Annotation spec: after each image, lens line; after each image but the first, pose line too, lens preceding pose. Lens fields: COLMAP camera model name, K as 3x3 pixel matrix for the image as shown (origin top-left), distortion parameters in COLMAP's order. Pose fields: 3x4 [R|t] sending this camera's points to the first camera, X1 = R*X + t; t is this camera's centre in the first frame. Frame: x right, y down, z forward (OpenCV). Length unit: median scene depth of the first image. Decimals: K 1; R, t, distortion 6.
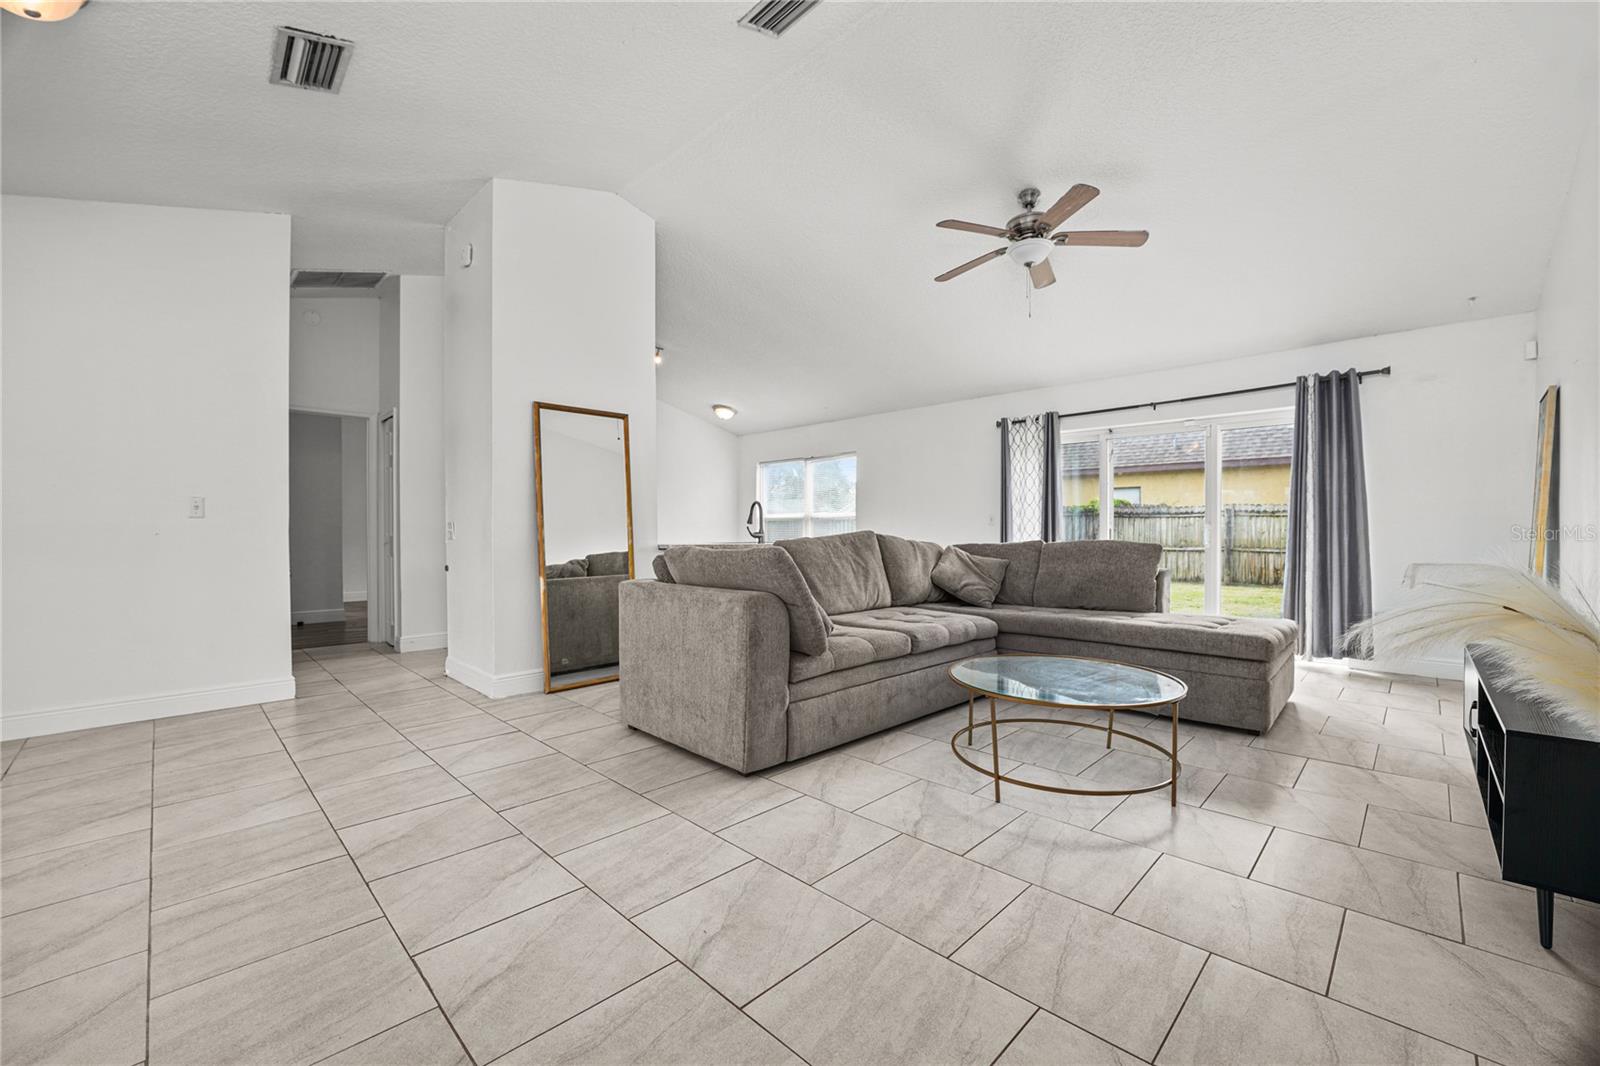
lens RADIAL K [[646.4, 0, 800.0], [0, 646.4, 533.0], [0, 0, 1]] dist [-0.022871, 0.000119]
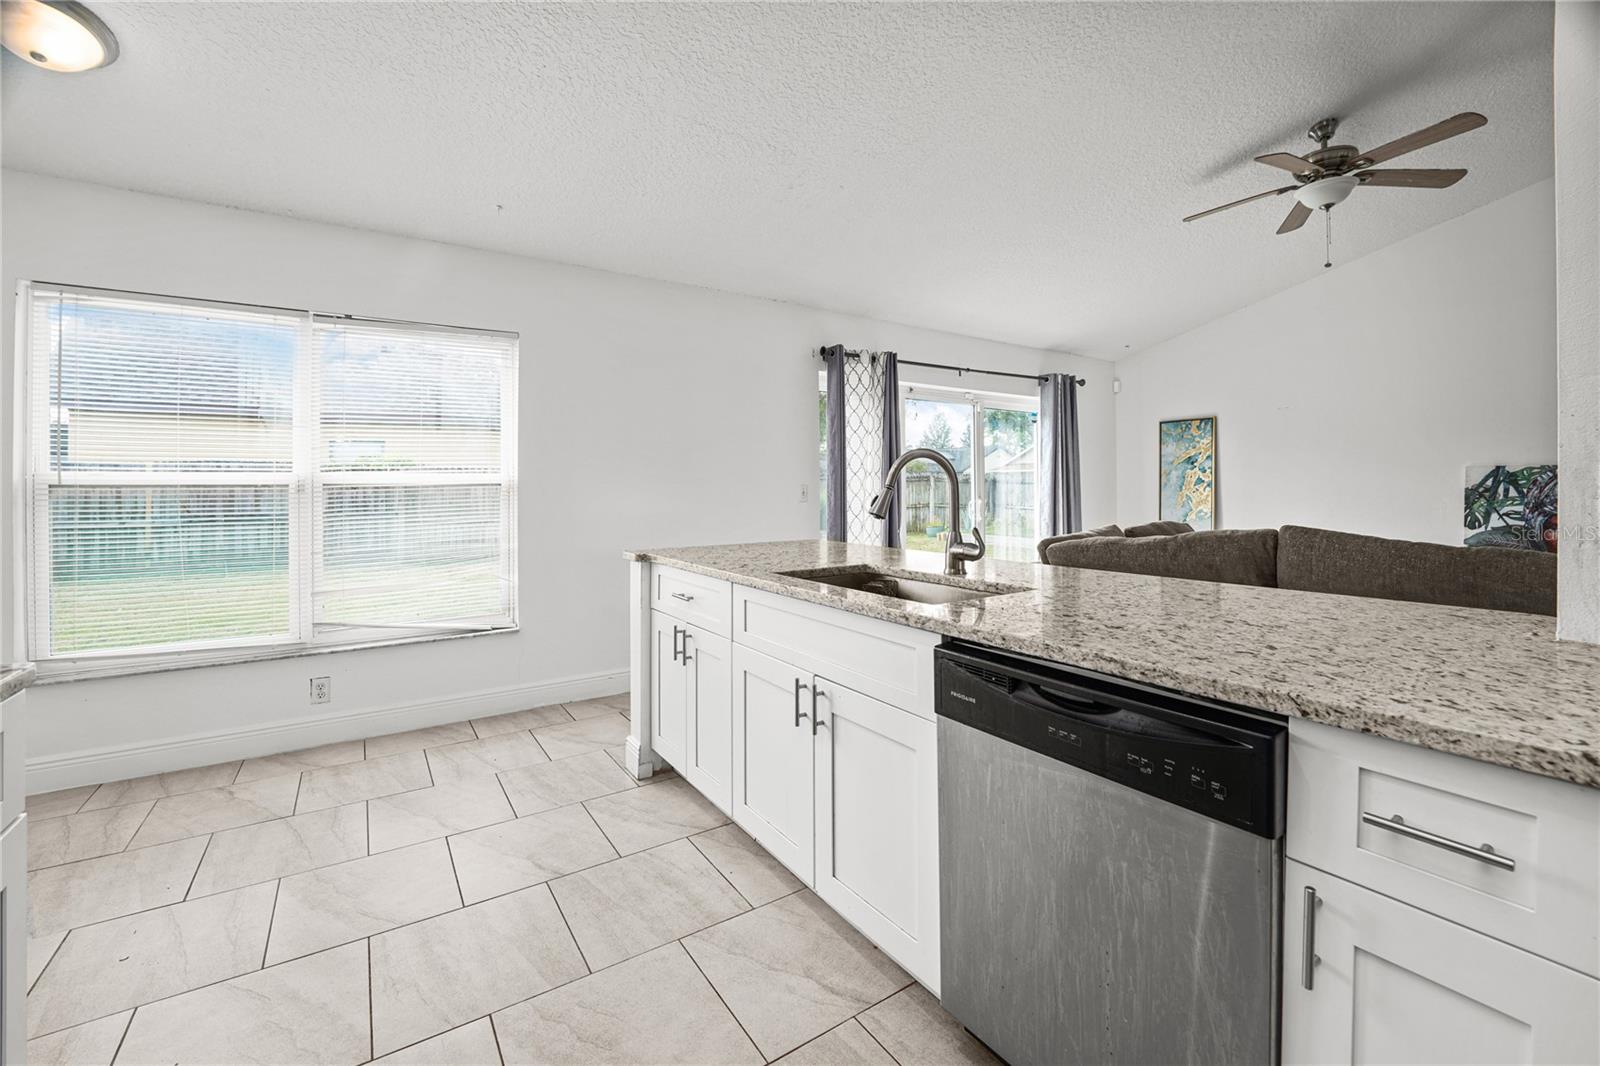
lens RADIAL K [[662.9, 0, 797.4], [0, 662.9, 484.0], [0, 0, 1]] dist [-0.029331, 0.004129]
pose [[0.203882, 0.003491, 0.978989, -0.599472], [0.006510, 0.999967, -0.004921, -0.045543], [-0.978974, 0.007376, 0.203853, 1.439773]]
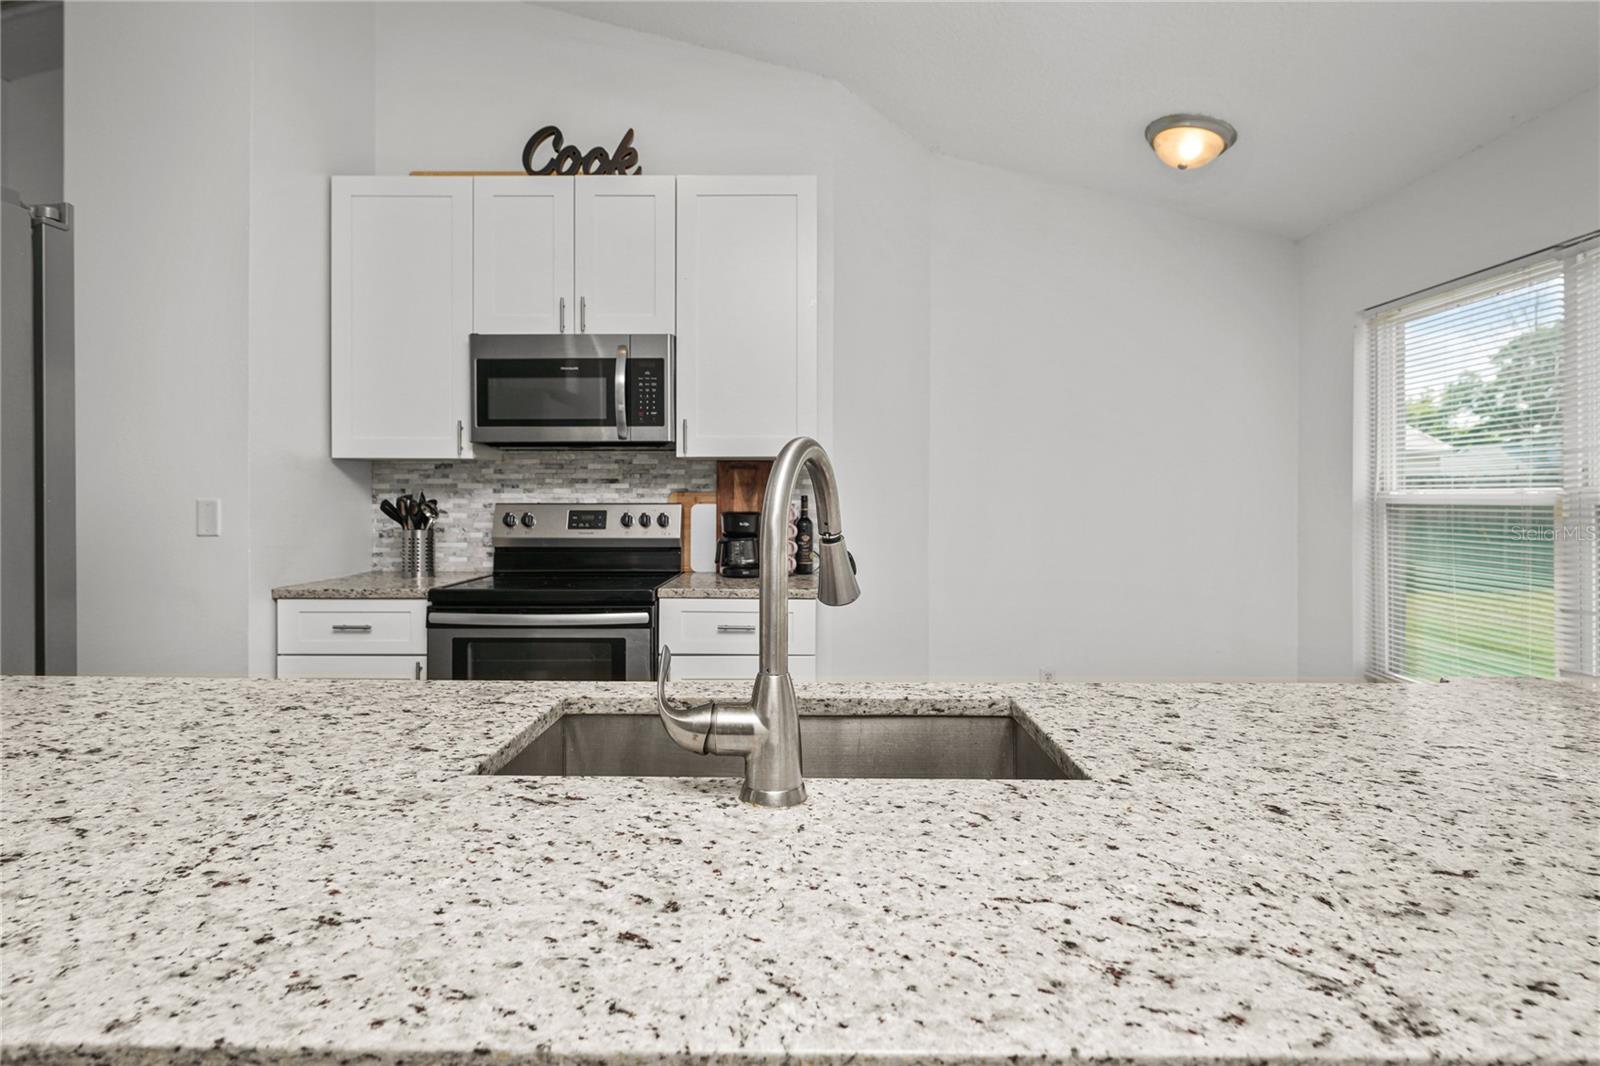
lens RADIAL K [[851.1, 0, 798.3], [0, 851.1, 490.4], [0, 0, 1]] dist [-0.000936, 0.000239]
pose [[0.684963, -0.006684, -0.728547, 0.081849], [-0.001797, 0.999939, -0.010863, -0.054588], [0.728576, 0.008750, 0.684910, 1.281205]]
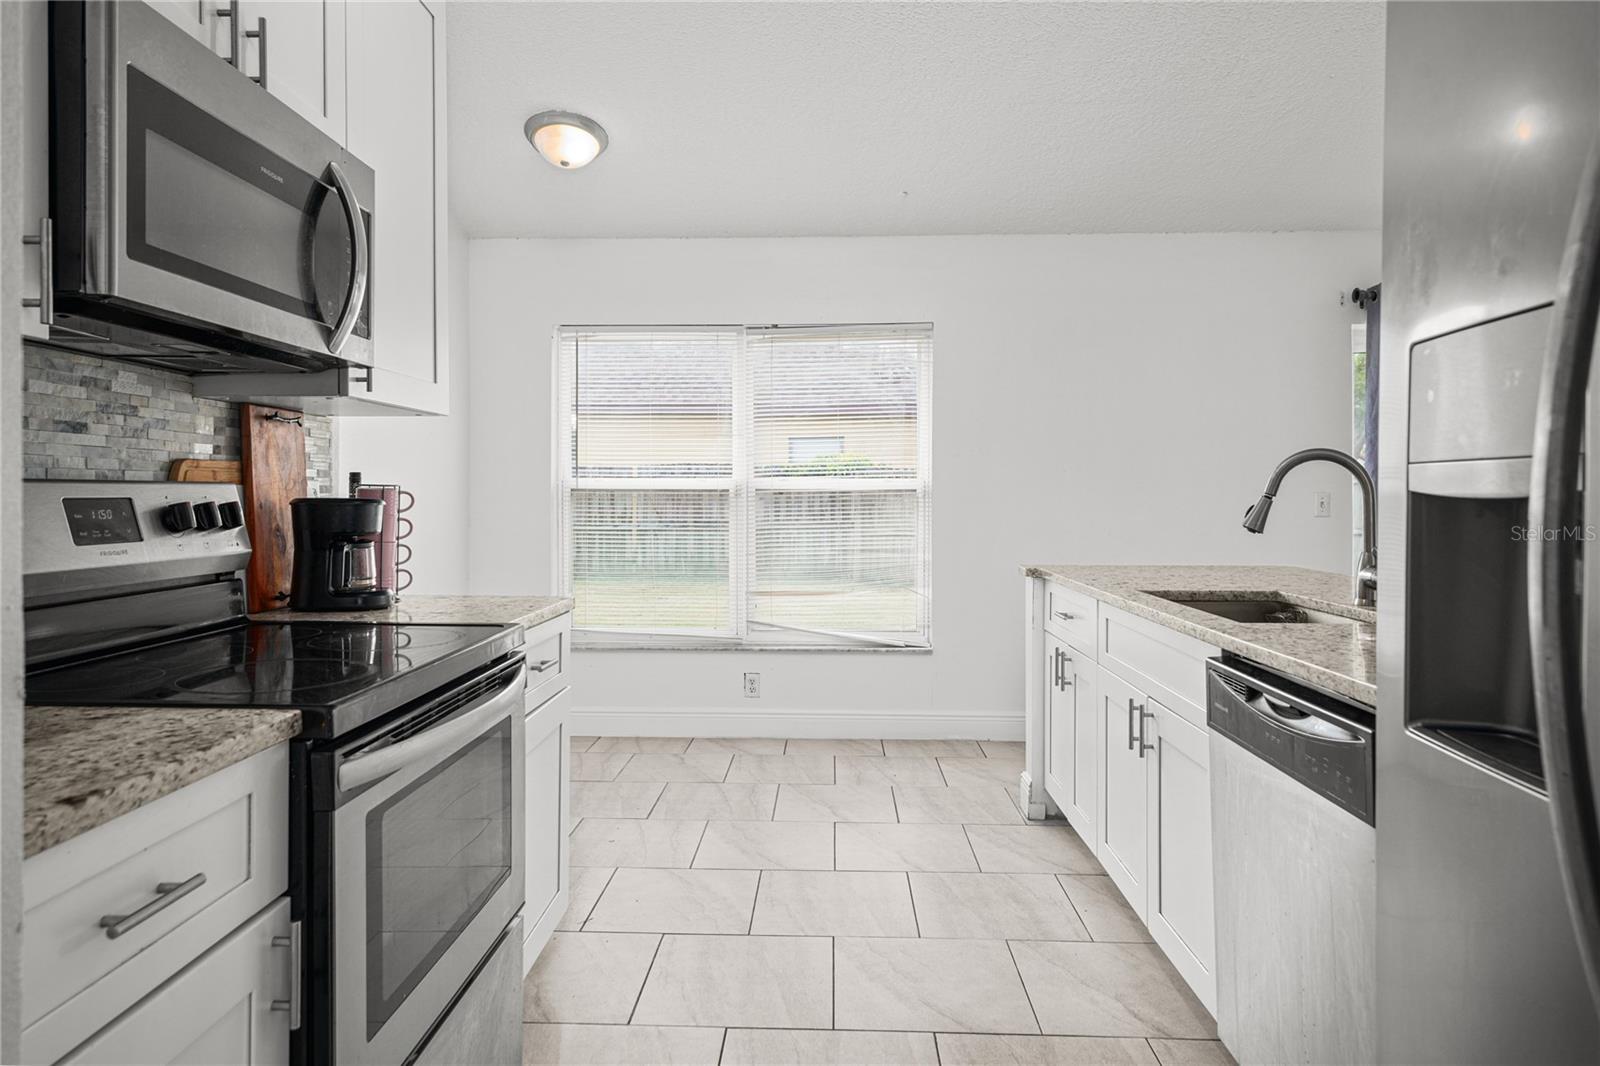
lens RADIAL K [[986.3, 0, 798.3], [0, 986.3, 516.0], [0, 0, 1]] dist [0.001596, -0.000178]
pose [[0.737897, -0.012377, 0.674800, -0.734540], [-0.002211, 0.999782, 0.020755, -0.044880], [-0.674910, -0.016807, 0.737708, 1.222075]]
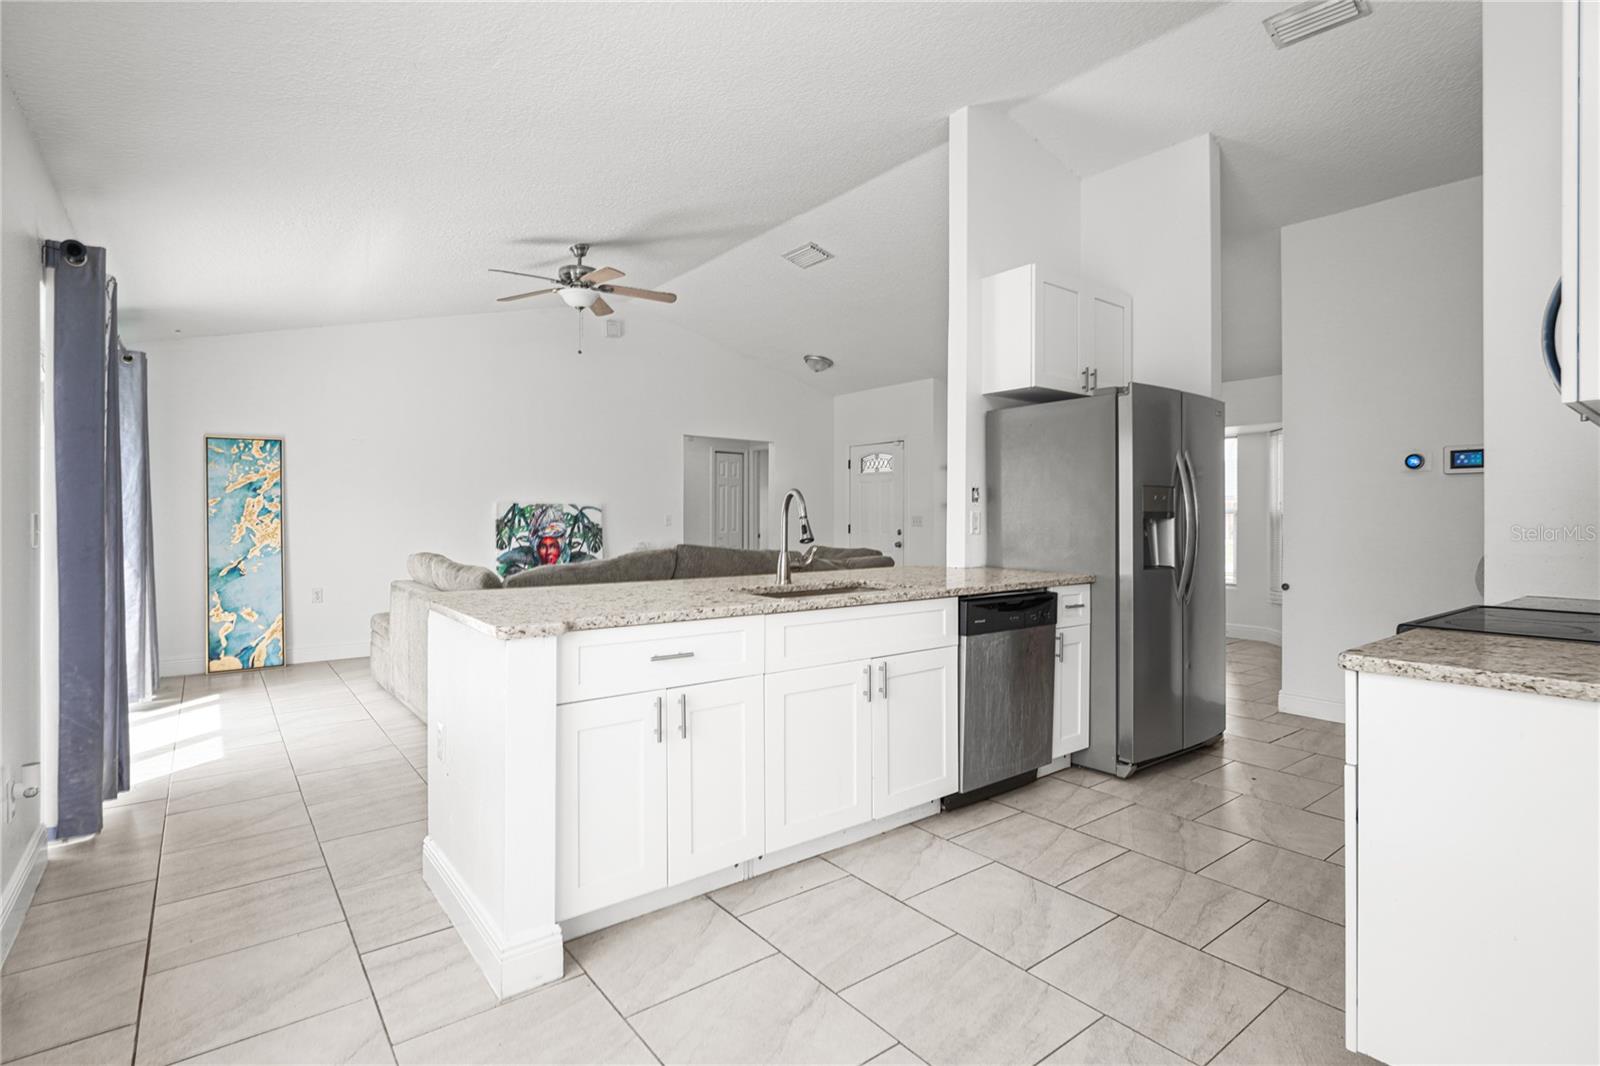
lens RADIAL K [[770.2, 0, 803.2], [0, 770.2, 514.2], [0, 0, 1]] dist [-0.009798, -0.000969]
pose [[-0.991008, -0.001280, 0.133794, -0.209250], [-0.001345, 0.999999, -0.000399, -0.048707], [-0.133793, -0.000575, -0.991009, 2.184217]]
